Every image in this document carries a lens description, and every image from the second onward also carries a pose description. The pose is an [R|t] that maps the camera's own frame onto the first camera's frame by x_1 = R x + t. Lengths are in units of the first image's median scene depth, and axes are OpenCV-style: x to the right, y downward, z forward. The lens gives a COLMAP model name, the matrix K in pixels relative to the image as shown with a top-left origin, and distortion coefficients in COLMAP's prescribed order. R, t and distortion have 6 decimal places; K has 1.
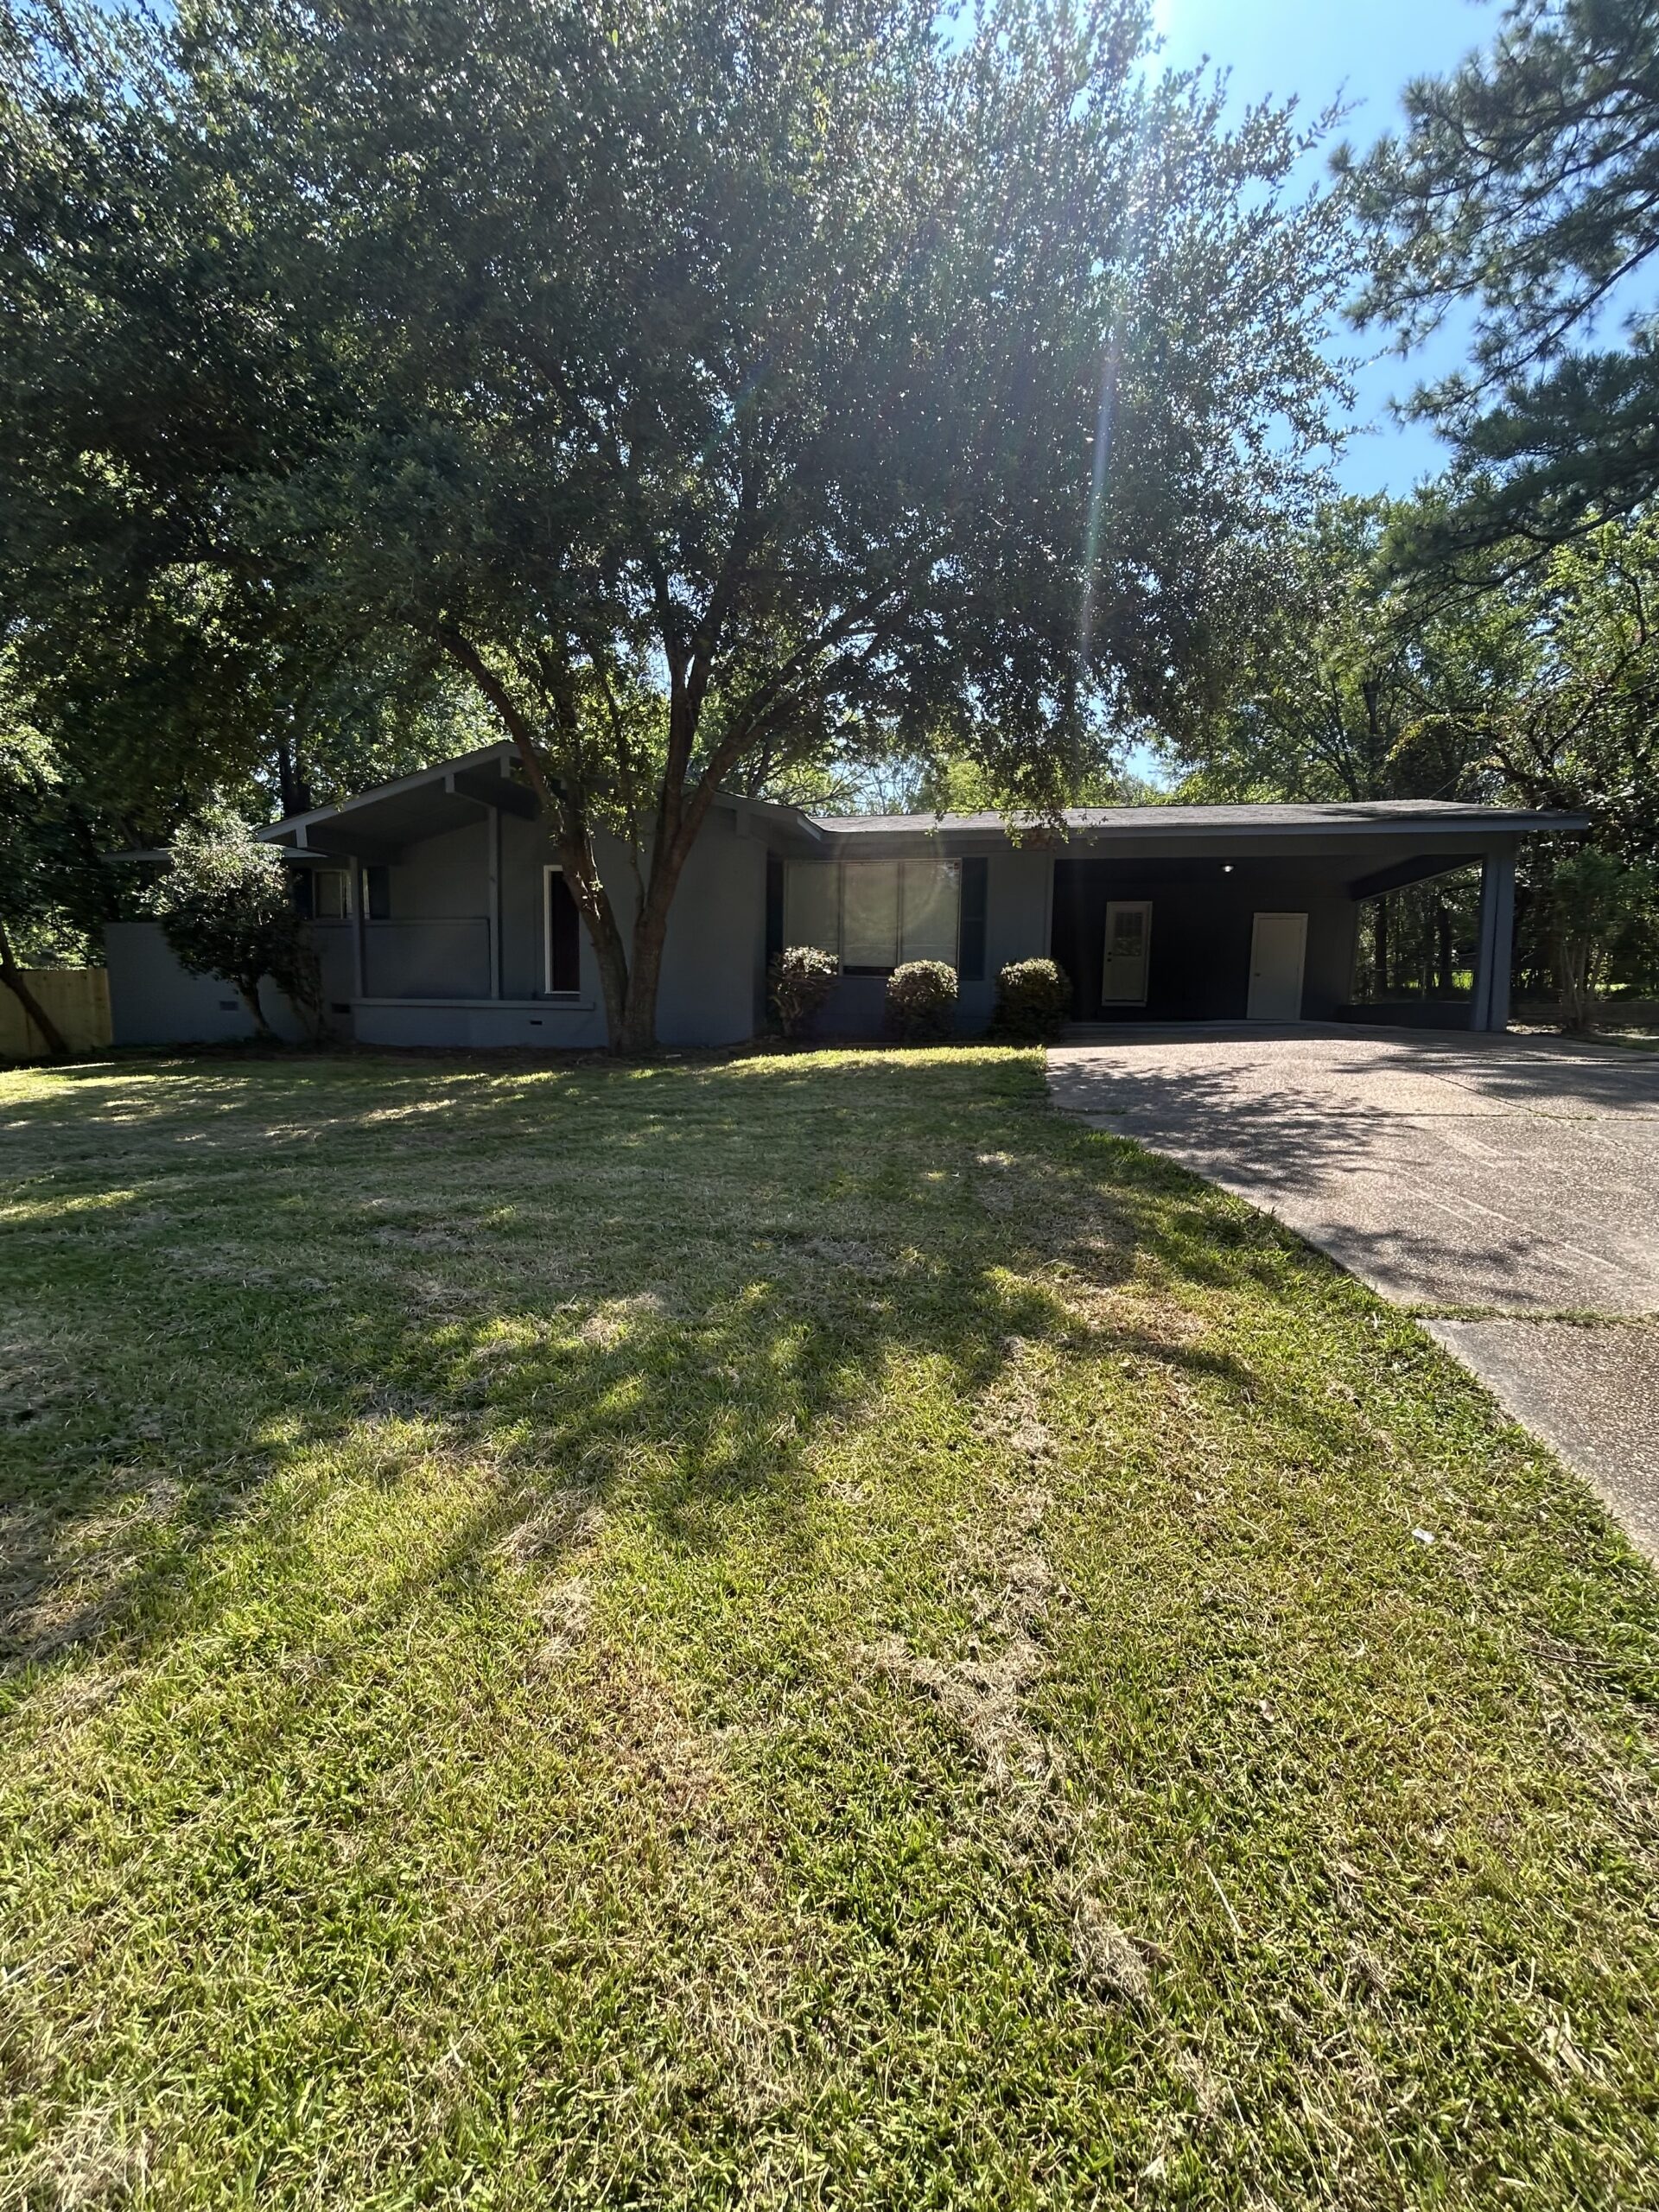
lens RADIAL K [[896.6, 0, 817.2], [0, 896.6, 1108.4], [0, 0, 1]] dist [-0.003270, 0.001874]
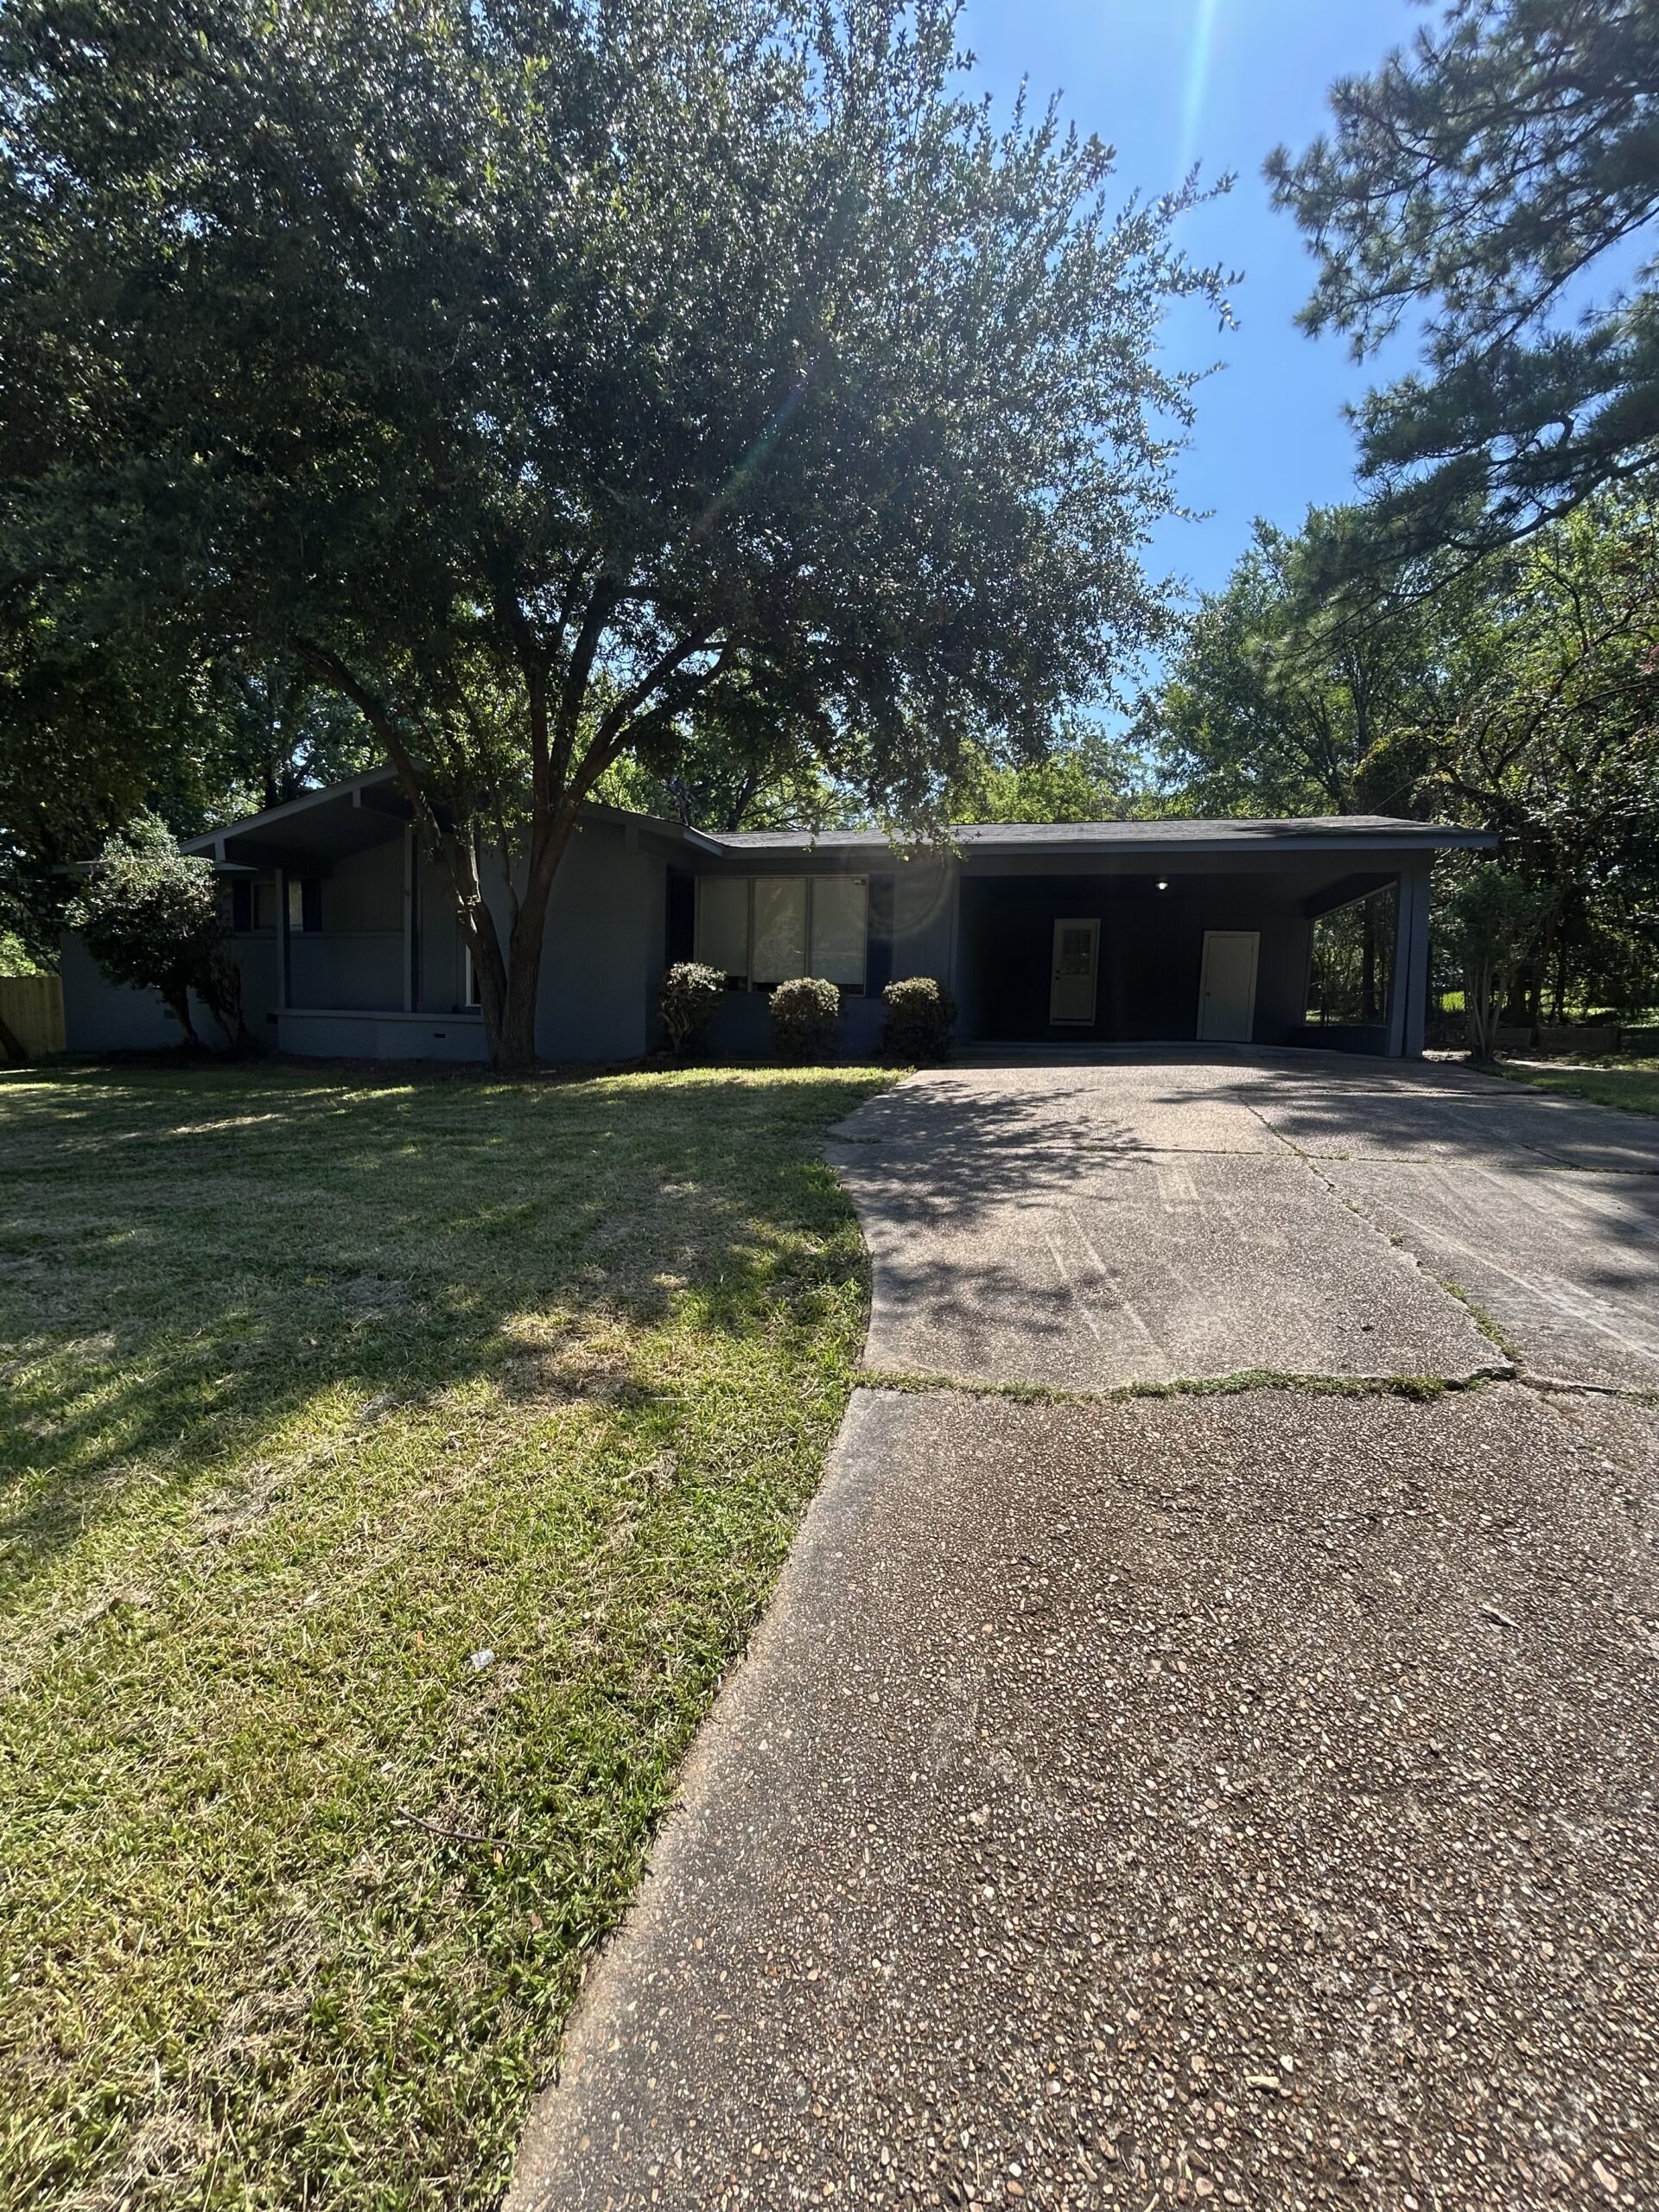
lens RADIAL K [[896.6, 0, 837.9], [0, 896.6, 1103.7], [0, 0, 1]] dist [-0.003270, 0.001874]
pose [[0.998828, 0.015810, -0.045748, 0.175597], [-0.016729, 0.999664, -0.019777, -0.007880], [0.045420, 0.020520, 0.998757, 0.024943]]
